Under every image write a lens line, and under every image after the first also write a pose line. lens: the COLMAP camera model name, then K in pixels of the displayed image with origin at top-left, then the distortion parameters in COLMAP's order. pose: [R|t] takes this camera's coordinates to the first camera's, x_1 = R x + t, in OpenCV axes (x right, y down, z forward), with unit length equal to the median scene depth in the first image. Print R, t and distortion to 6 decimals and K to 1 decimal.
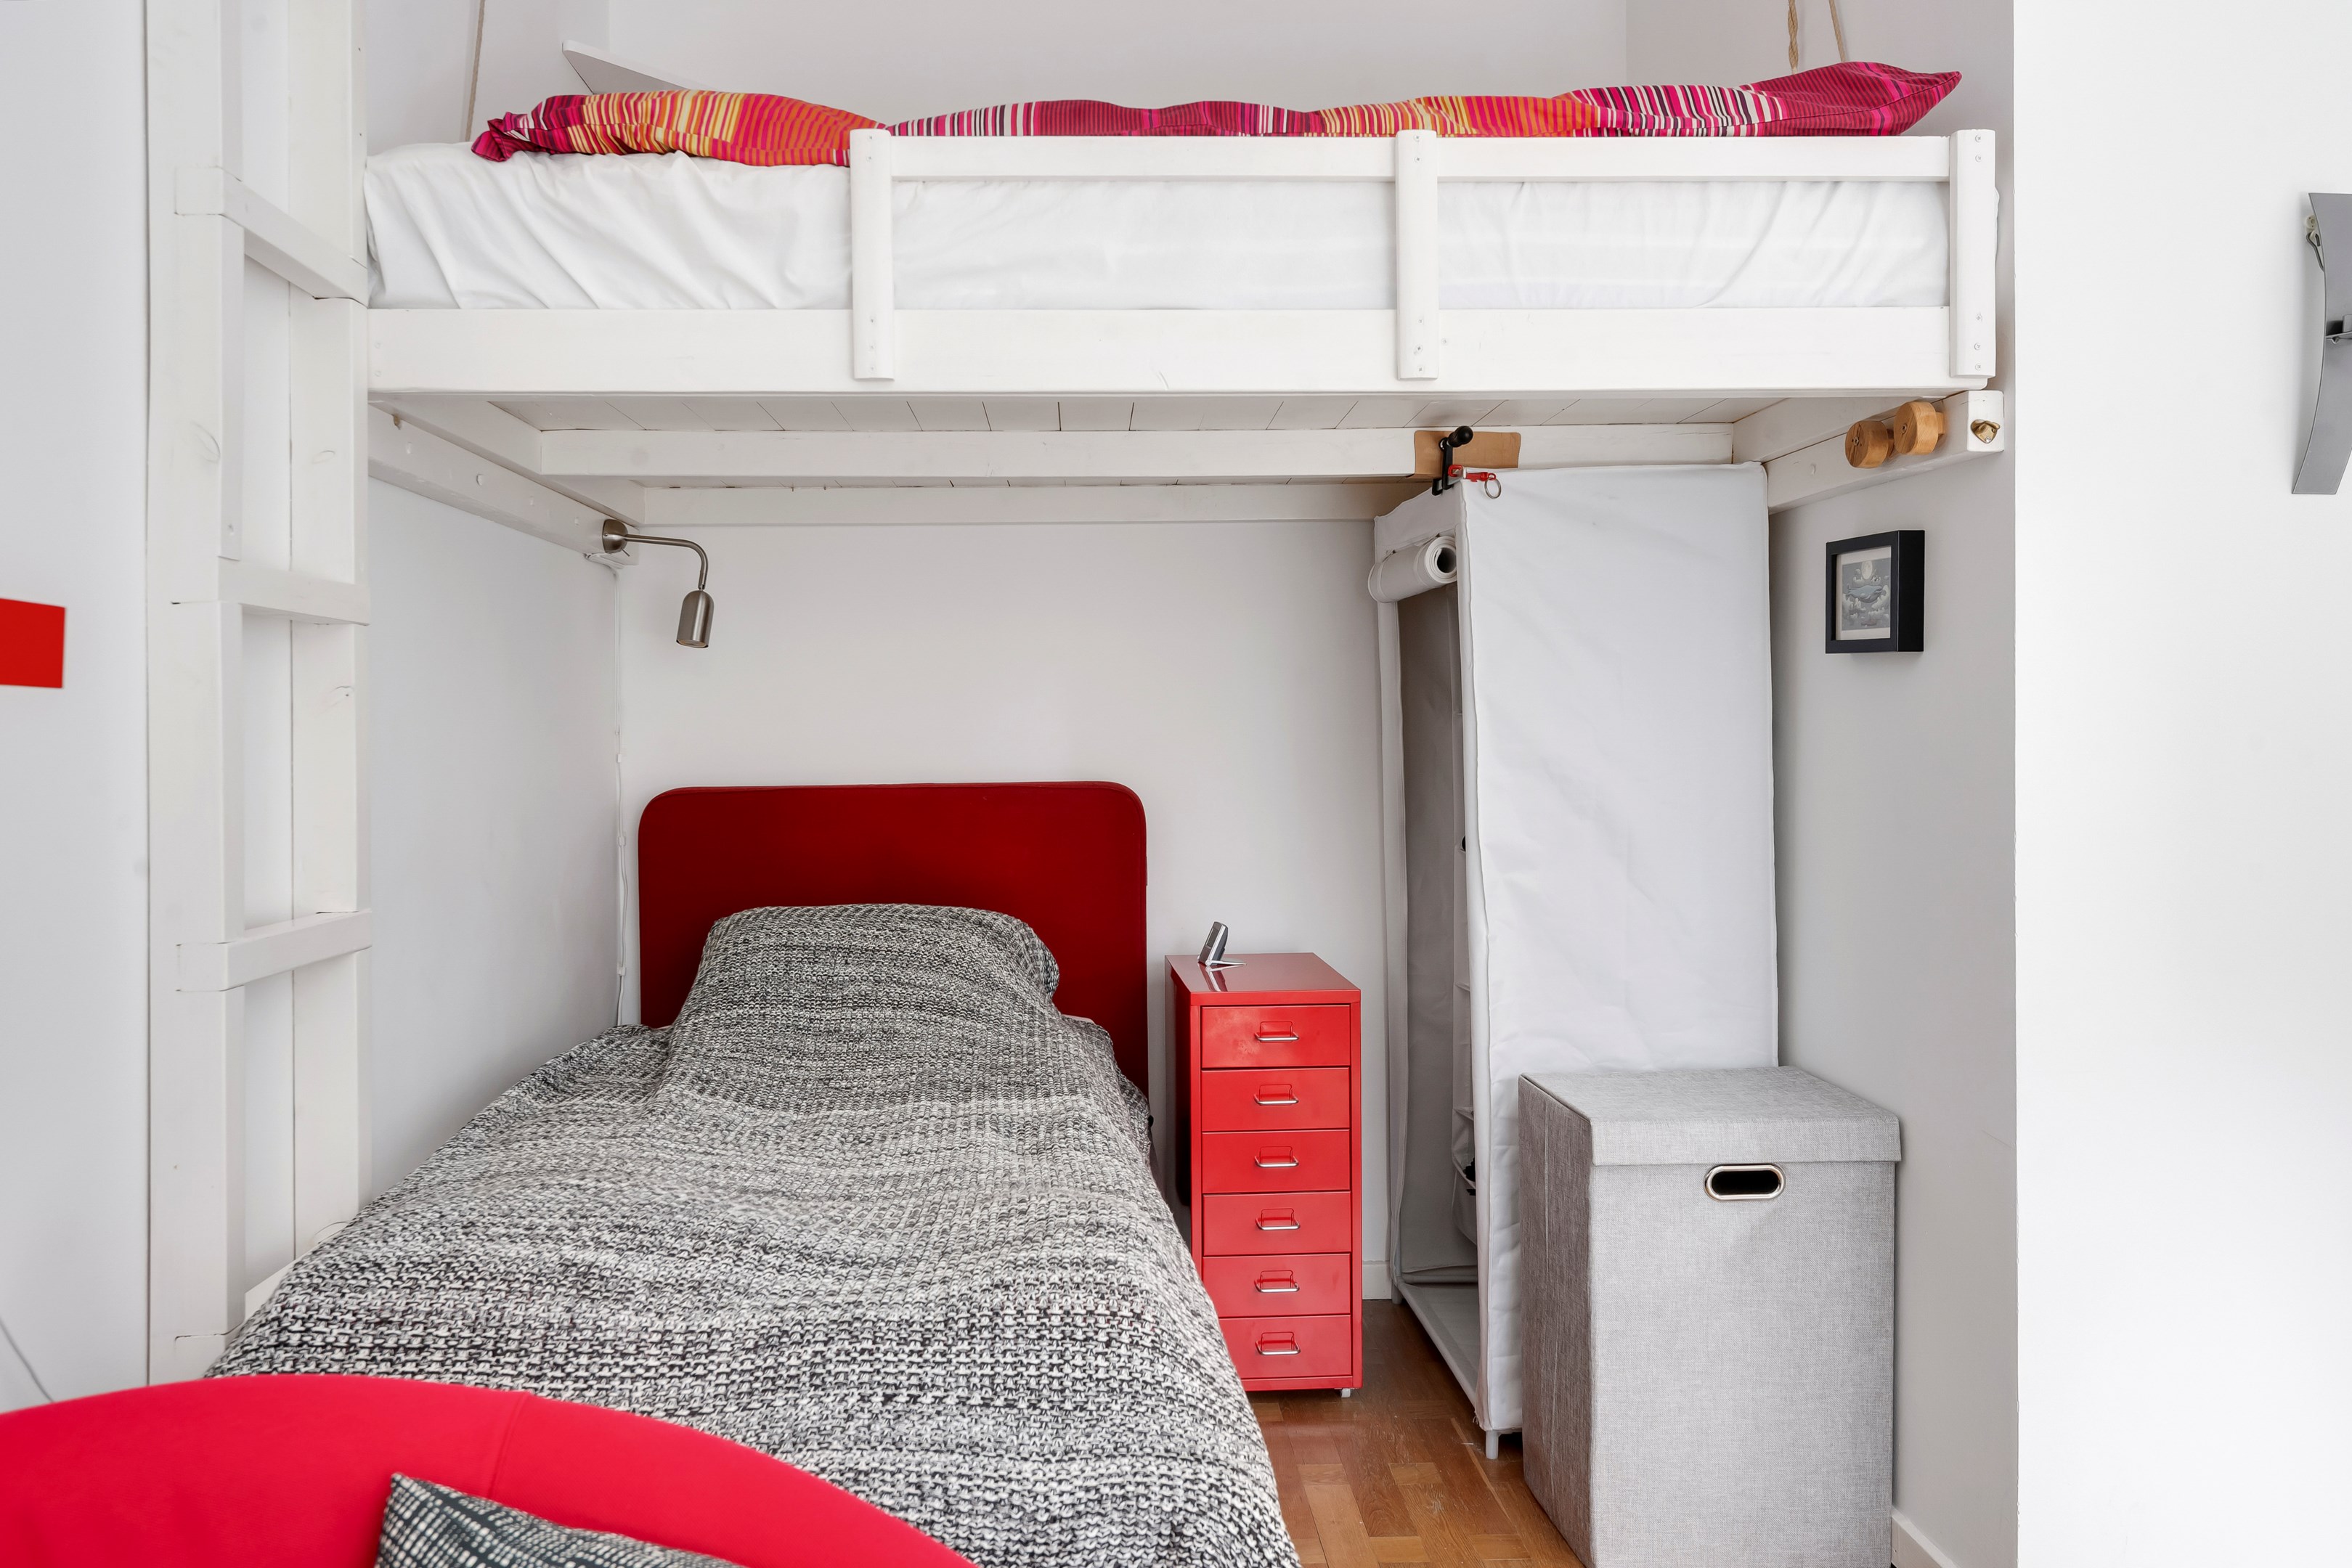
lens RADIAL K [[1718.0, 0, 1091.4], [0, 1718.0, 734.5], [0, 0, 1]] dist [-0.003411, -0.002417]
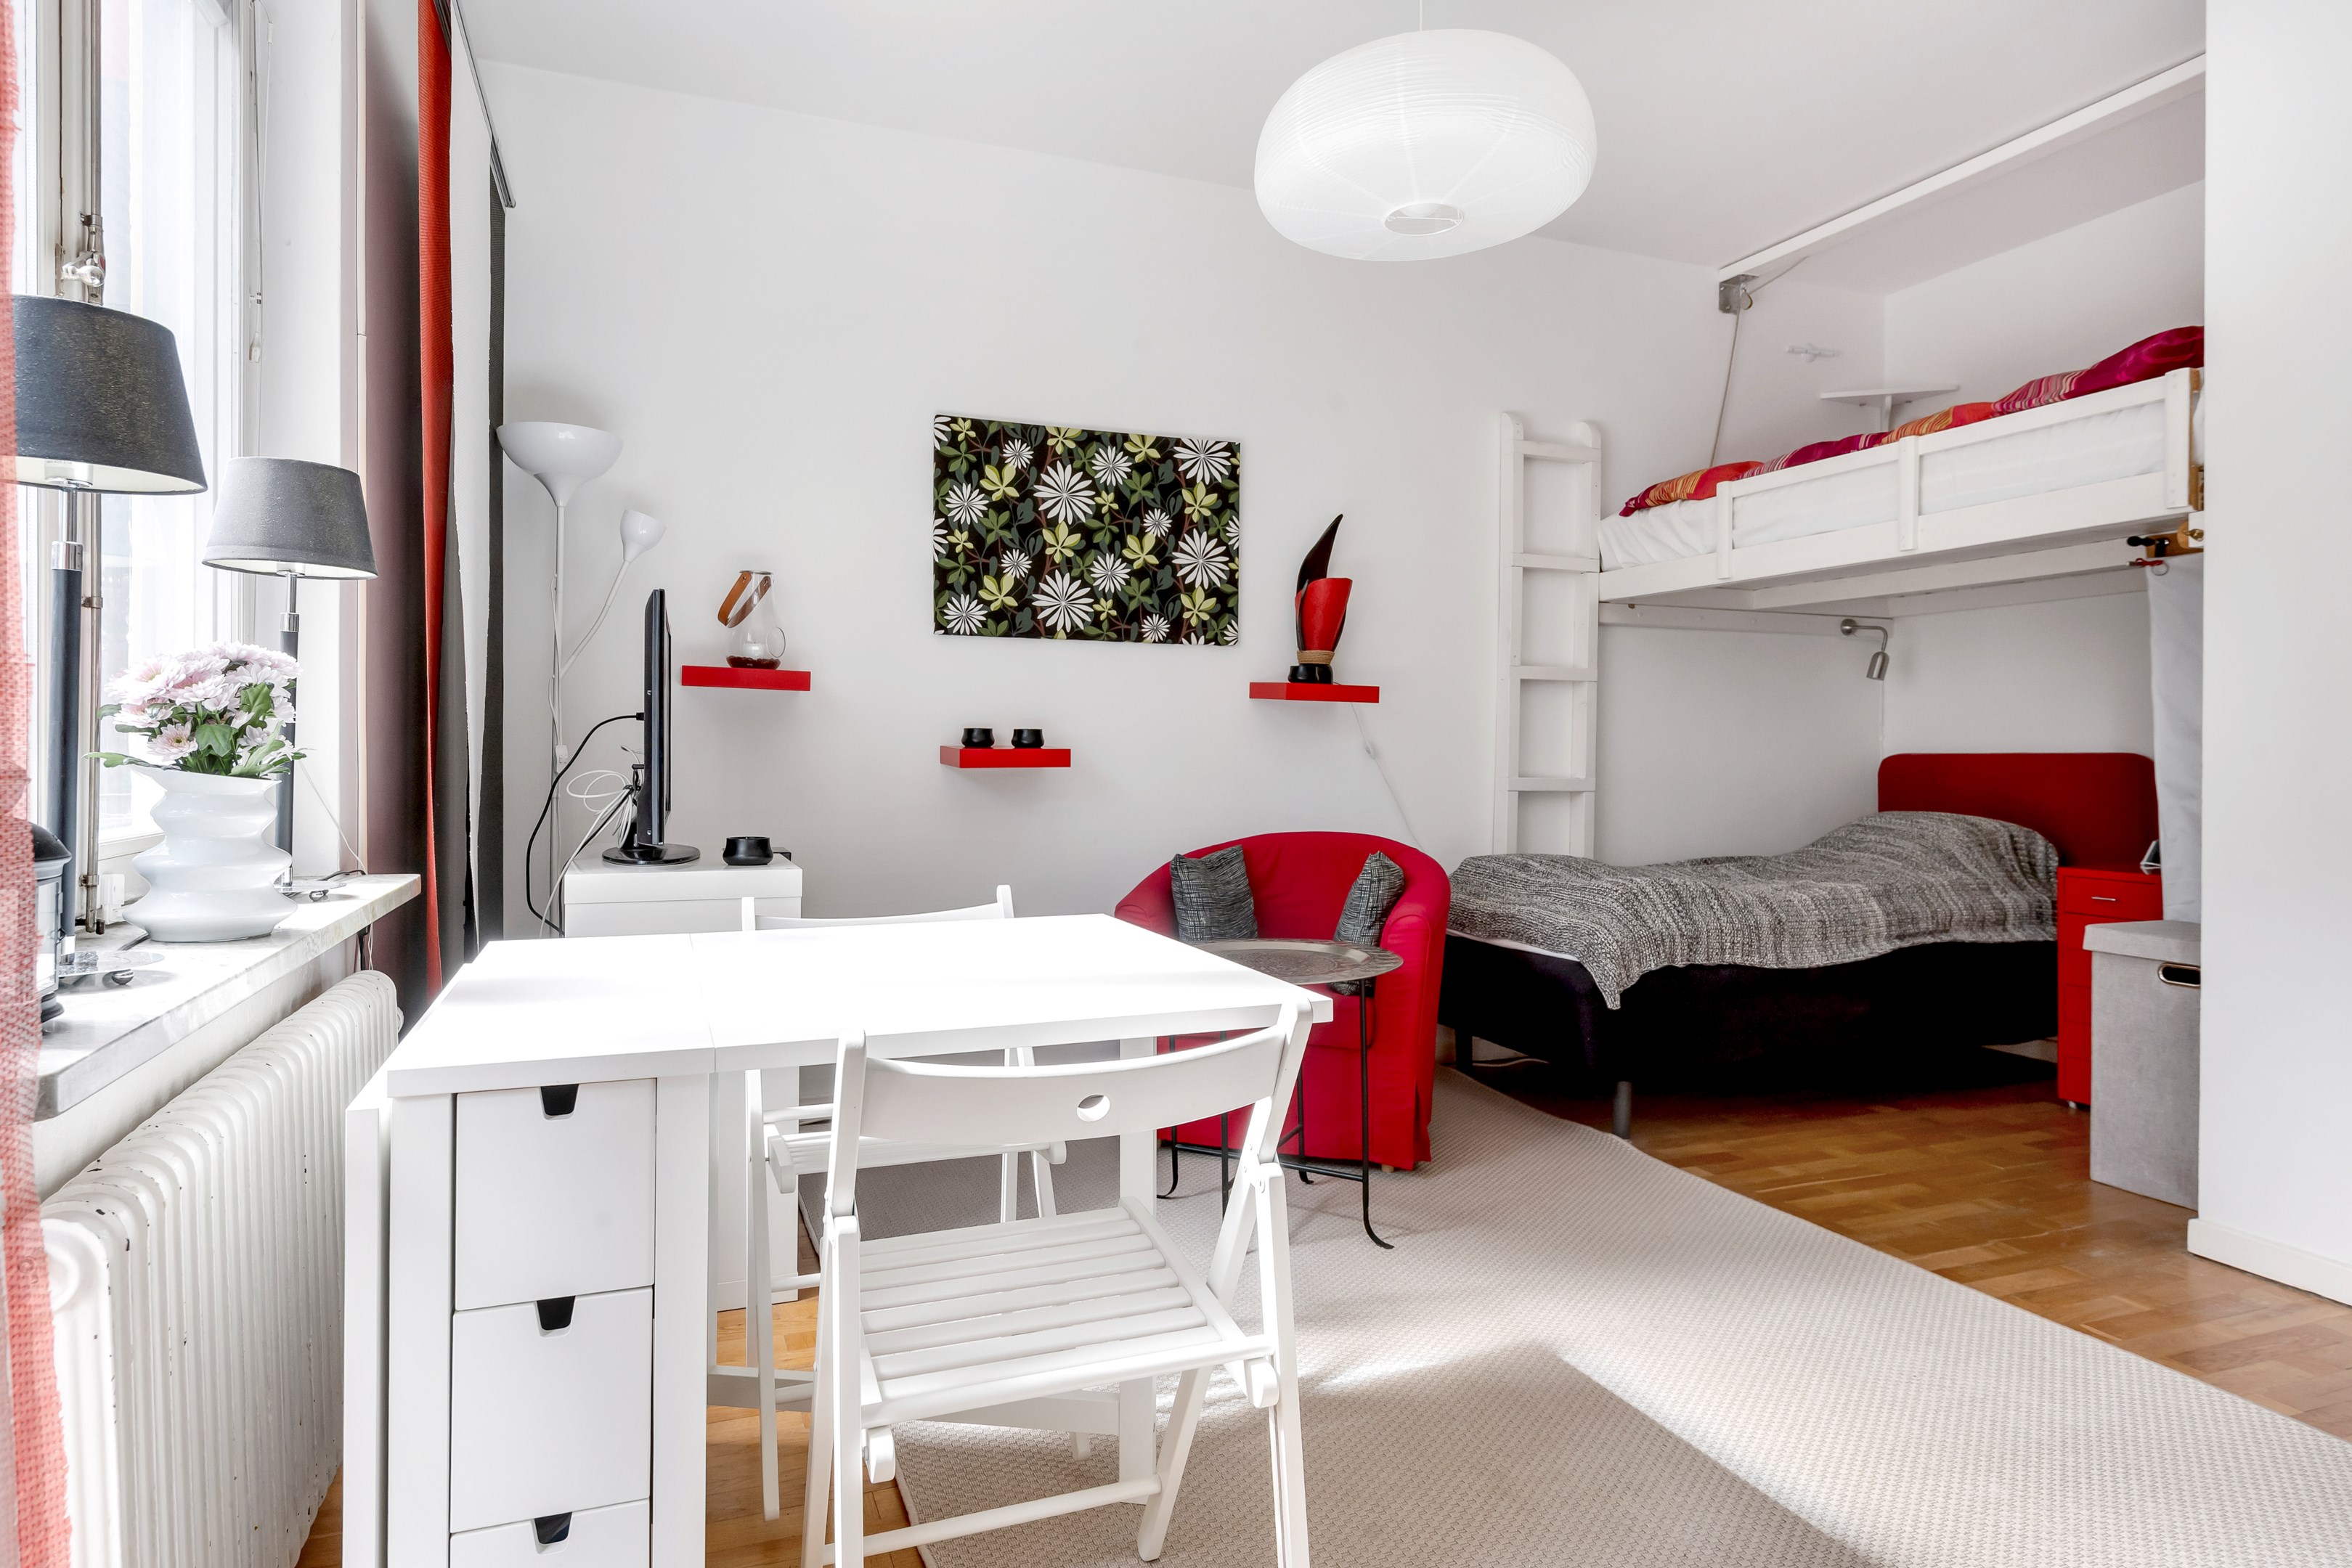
lens RADIAL K [[1341.6, 0, 1168.7], [0, 1341.6, 746.3], [0, 0, 1]] dist [0.012944, -0.001749]
pose [[0.340332, 0.007367, -0.940277, 1.450441], [-0.013369, 0.999906, 0.002995, 0.048344], [0.940210, 0.011551, 0.340398, -0.451446]]
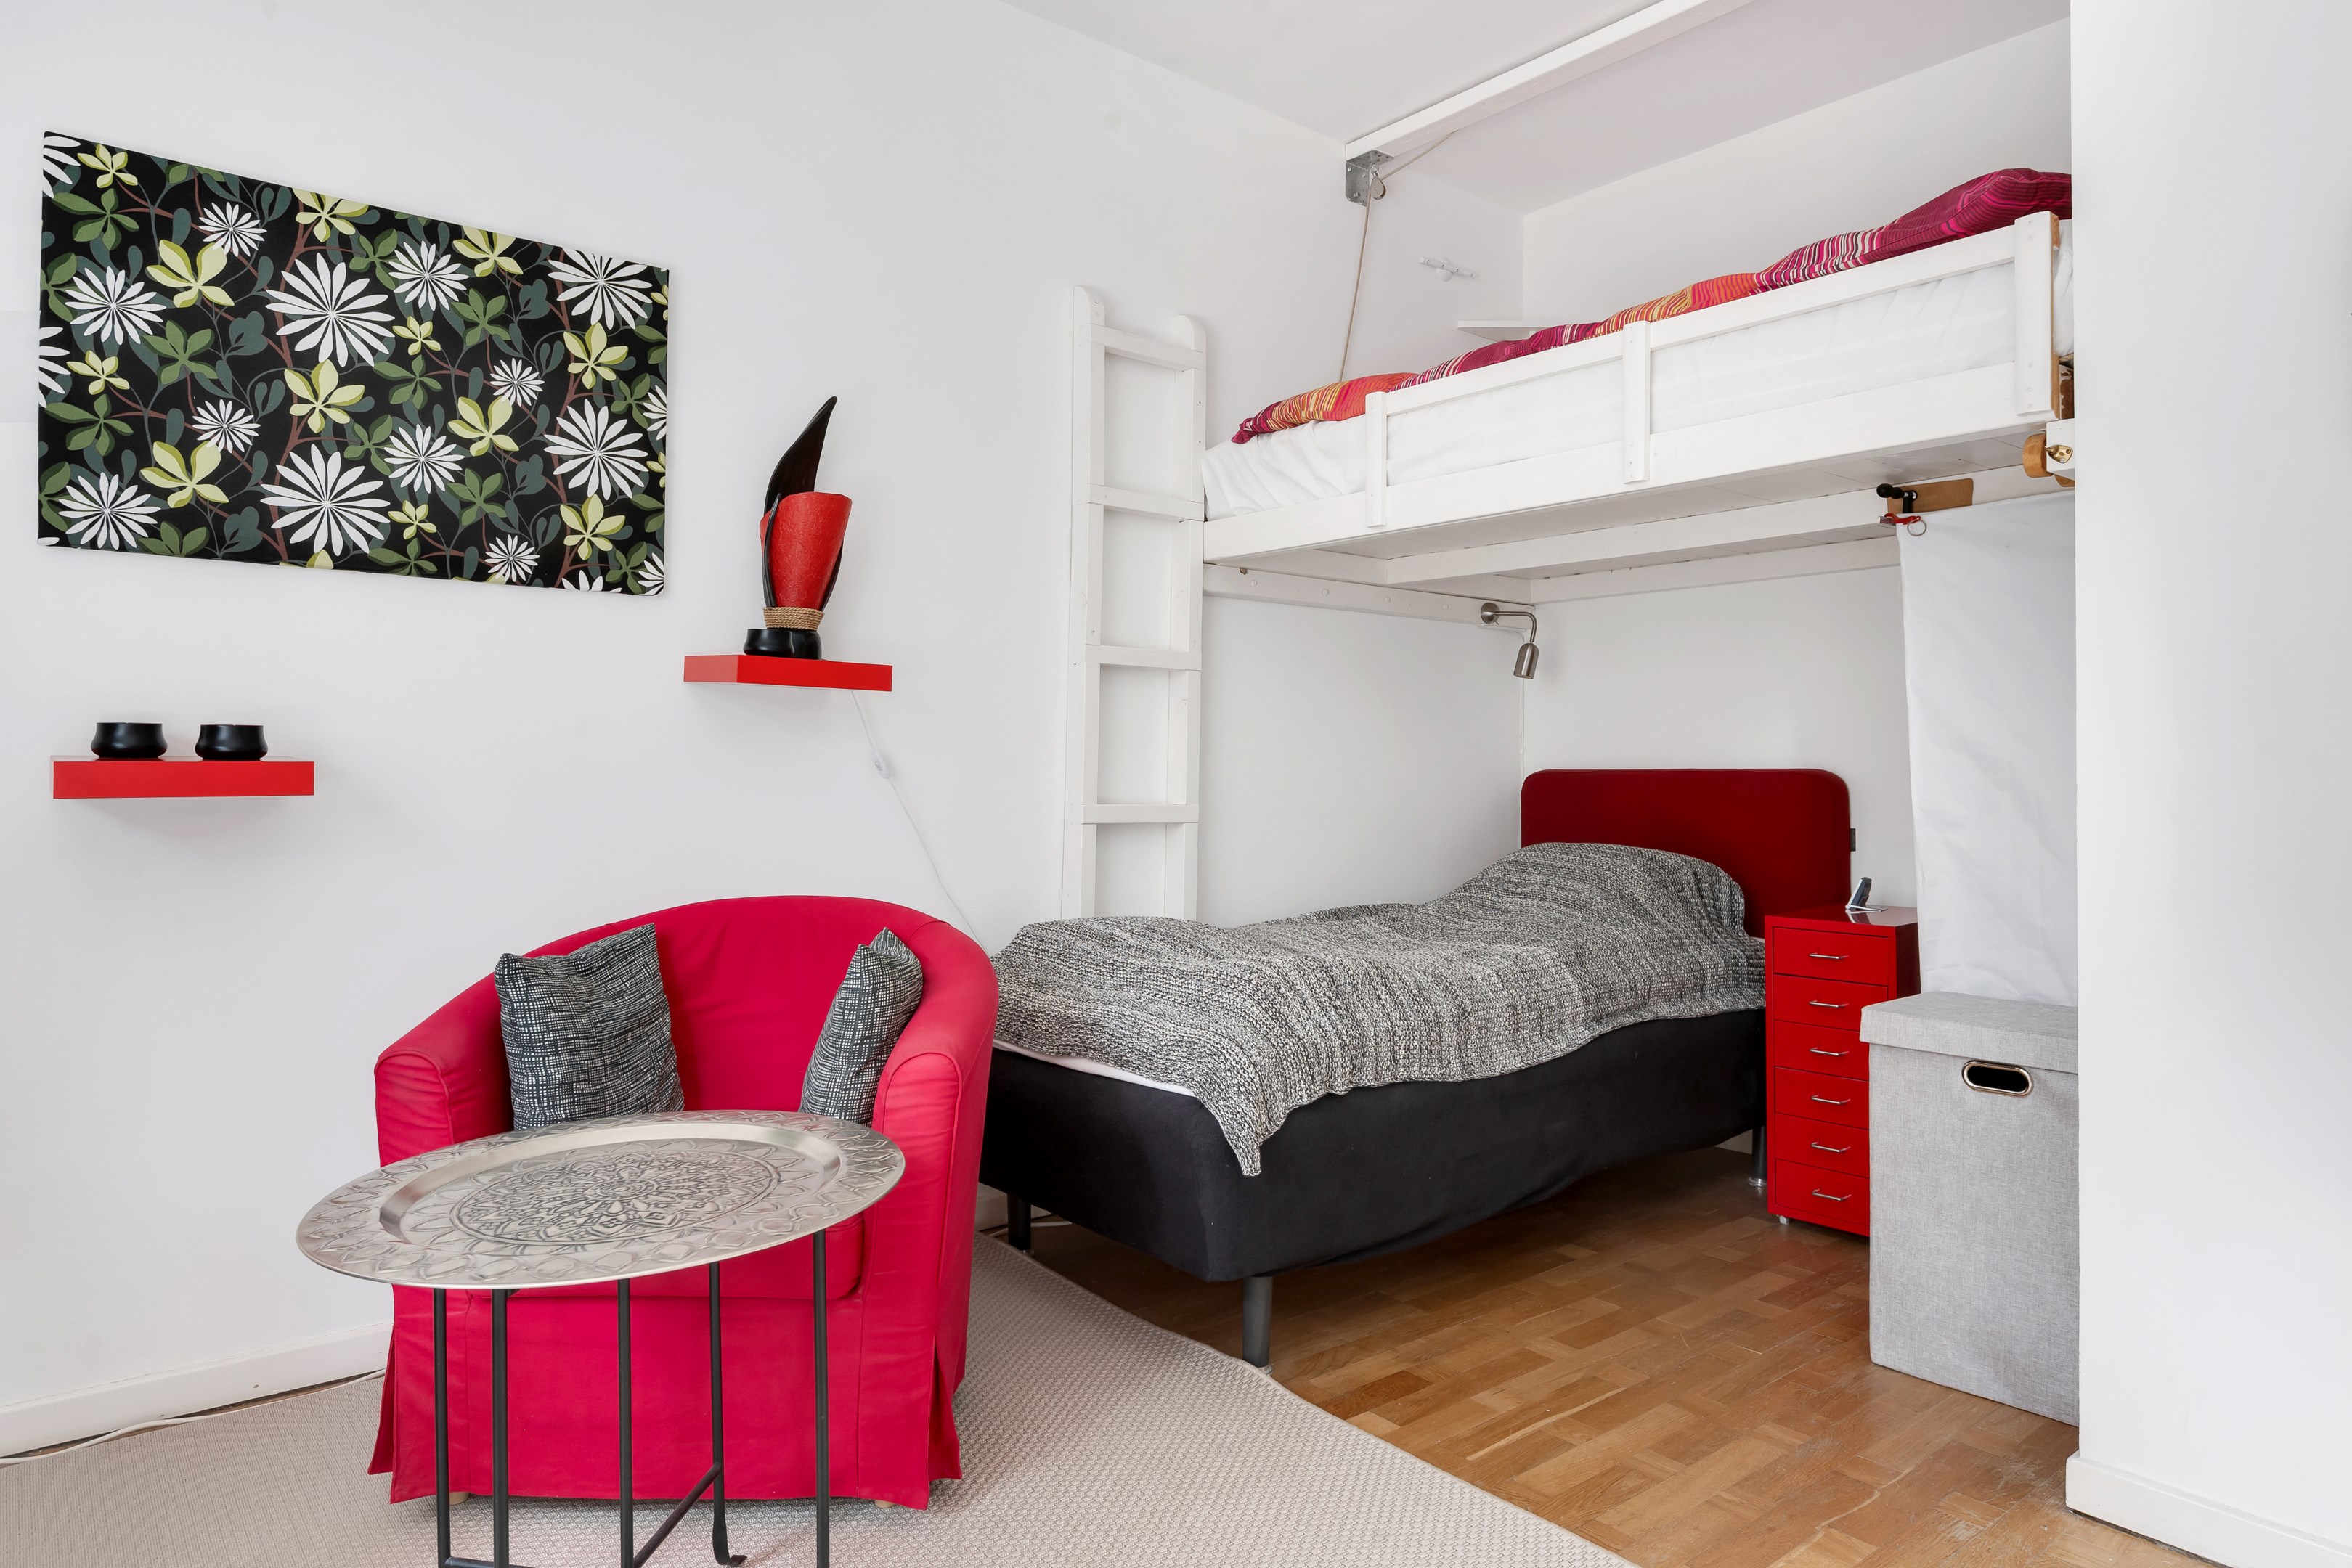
lens RADIAL K [[1419.3, 0, 1161.1], [0, 1419.3, 736.1], [0, 0, 1]] dist [0.001055, 0.000353]
pose [[0.613774, -0.006802, -0.789453, 0.913733], [-0.015184, 0.999676, -0.020418, 0.052210], [0.789336, 0.024519, 0.613472, -0.109747]]
